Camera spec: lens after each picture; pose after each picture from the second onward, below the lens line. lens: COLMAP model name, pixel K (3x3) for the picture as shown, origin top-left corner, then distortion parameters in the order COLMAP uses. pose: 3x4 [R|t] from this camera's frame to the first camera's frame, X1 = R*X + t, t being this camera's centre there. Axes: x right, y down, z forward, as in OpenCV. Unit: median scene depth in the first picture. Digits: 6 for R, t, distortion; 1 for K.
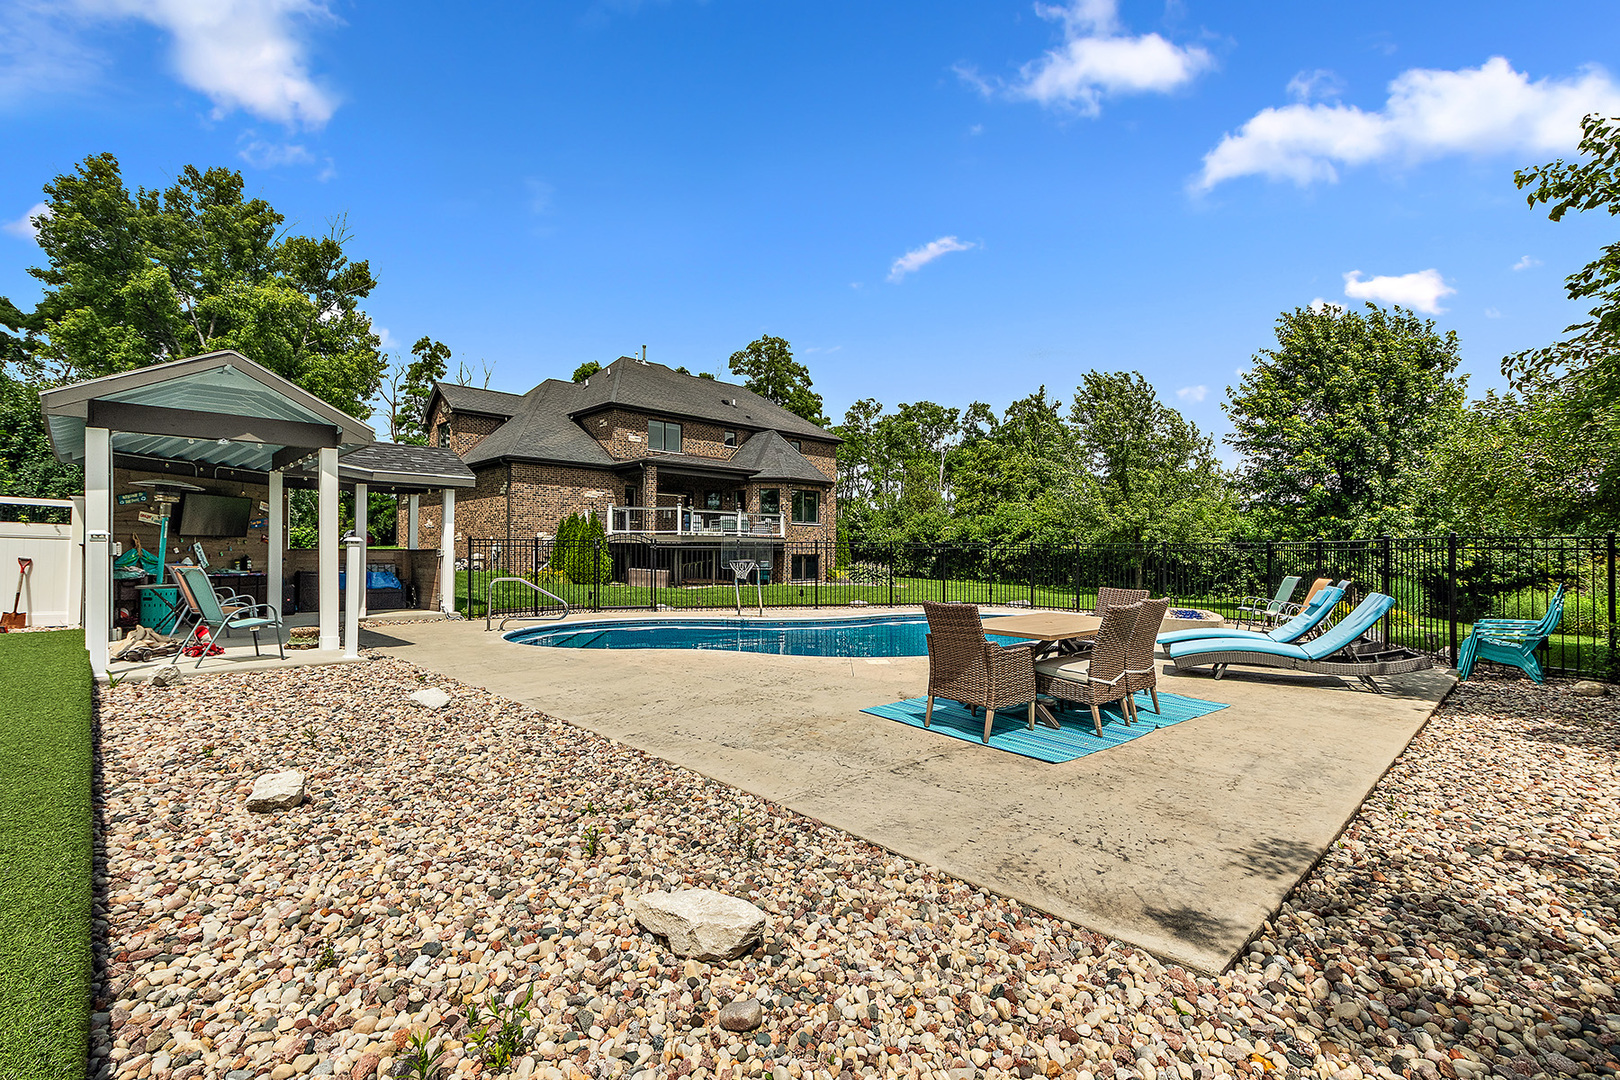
lens RADIAL K [[698.6, 0, 810.0], [0, 698.6, 540.0], [0, 0, 1]] dist [0.001169, -0.000193]
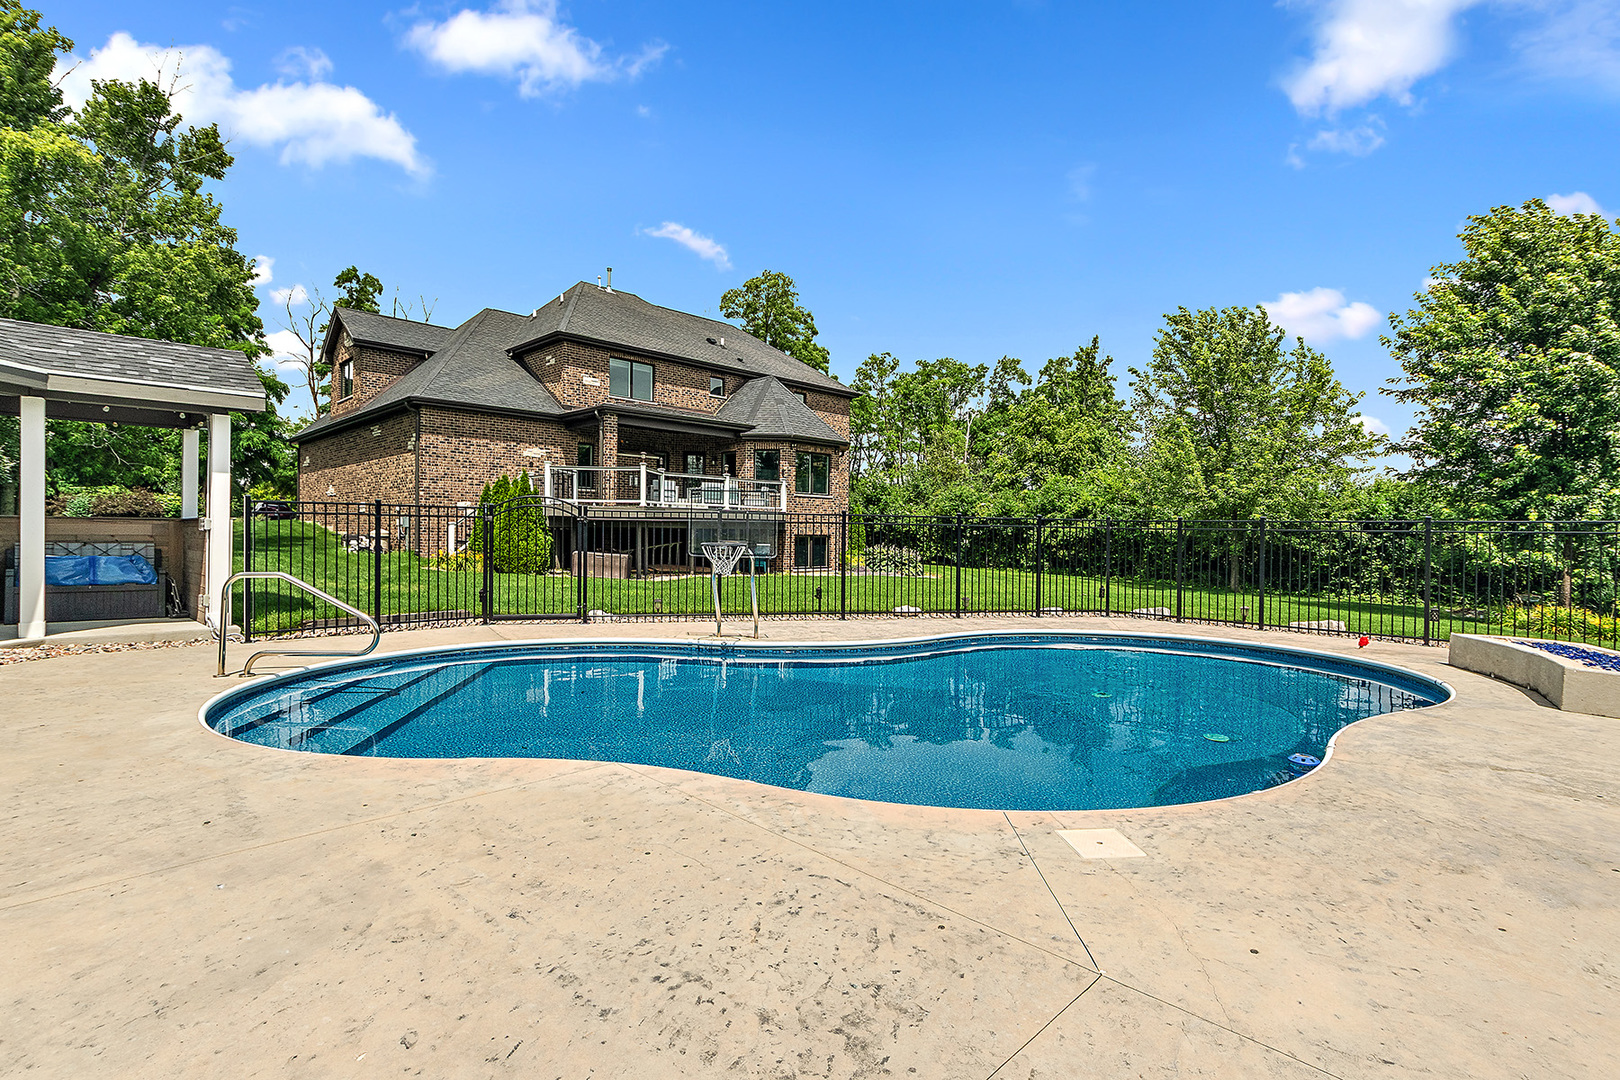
lens RADIAL K [[738.4, 0, 818.4], [0, 738.4, 545.2], [0, 0, 1]] dist [0.000128, 0.000007]
pose [[0.999819, 0.010285, 0.016011, -0.013768], [-0.010818, 0.999378, 0.033550, 0.004684], [-0.015656, -0.033717, 0.999309, 0.185642]]
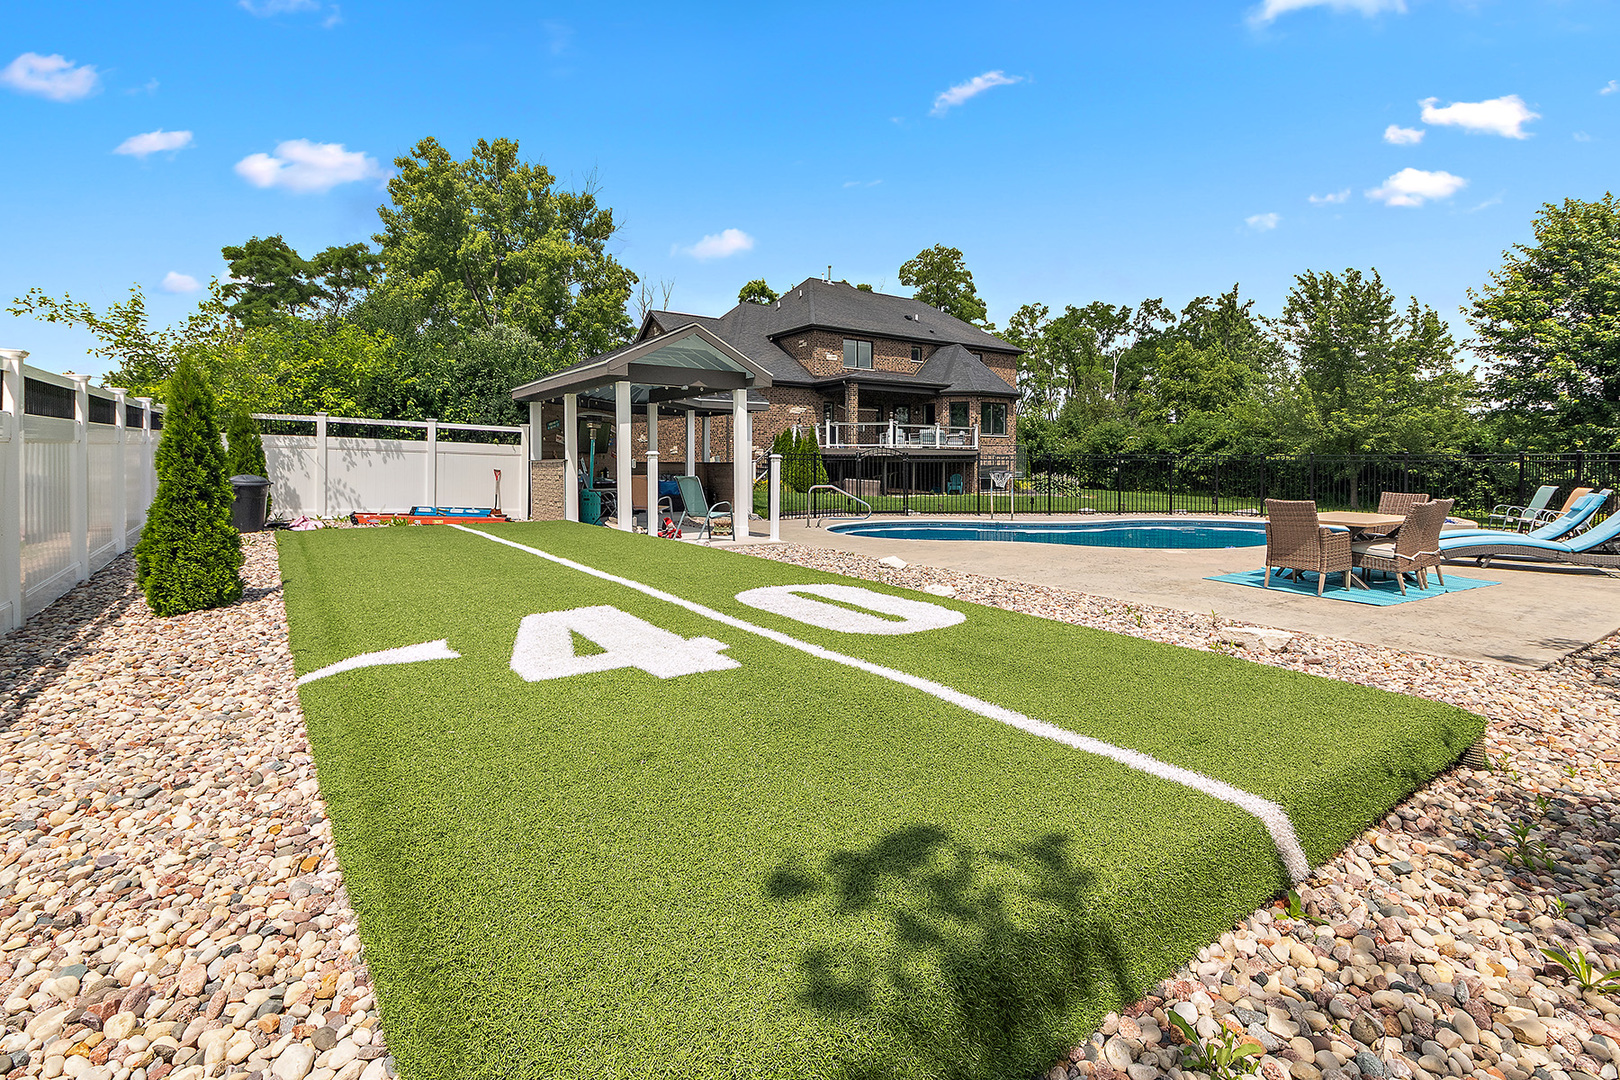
lens RADIAL K [[735.7, 0, 811.1], [0, 735.7, 475.9], [0, 0, 1]] dist [-0.002995, -0.000864]
pose [[0.985195, 0.000900, -0.171437, -0.091029], [0.005193, 0.999371, 0.035088, -0.003589], [0.171360, -0.035459, 0.984570, -0.117858]]
